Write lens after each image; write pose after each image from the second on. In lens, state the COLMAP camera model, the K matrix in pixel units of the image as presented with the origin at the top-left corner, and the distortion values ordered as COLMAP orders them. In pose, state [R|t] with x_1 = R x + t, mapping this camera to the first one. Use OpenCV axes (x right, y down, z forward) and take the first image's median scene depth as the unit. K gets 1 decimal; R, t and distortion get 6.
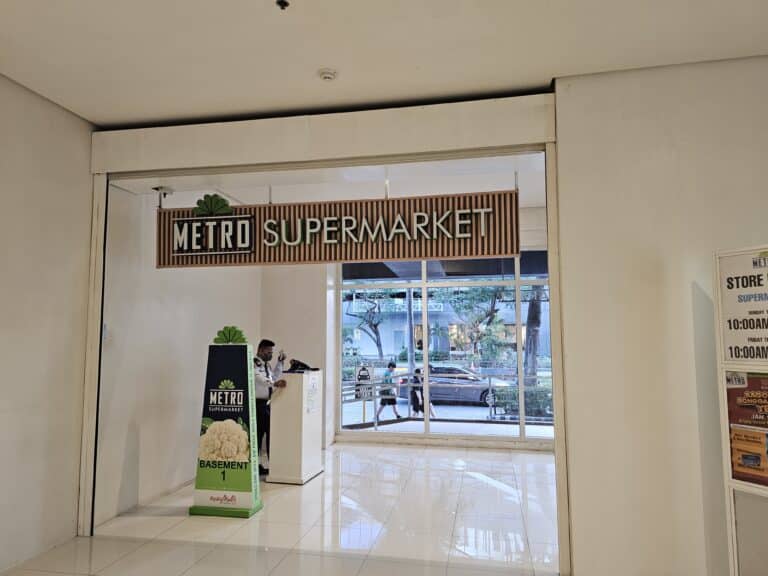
lens RADIAL K [[523.5, 0, 384.3], [0, 523.5, 288.8], [0, 0, 1]] dist [0.003771, 0.000856]
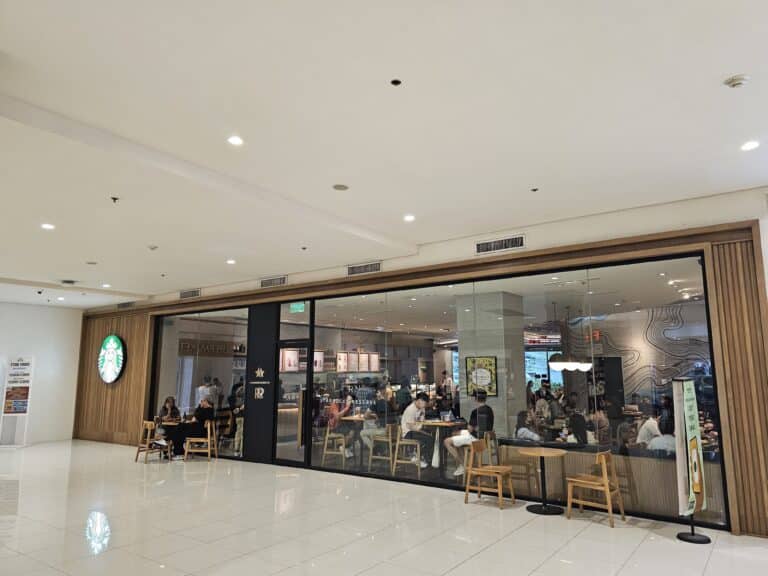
lens RADIAL K [[523.5, 0, 383.9], [0, 523.5, 287.6], [0, 0, 1]] dist [0.003771, 0.000856]
pose [[0.394283, 0.152583, 0.906233, -1.998813], [-0.071968, 0.988218, -0.135075, -0.263391], [-0.916167, -0.011962, 0.400619, -3.299673]]
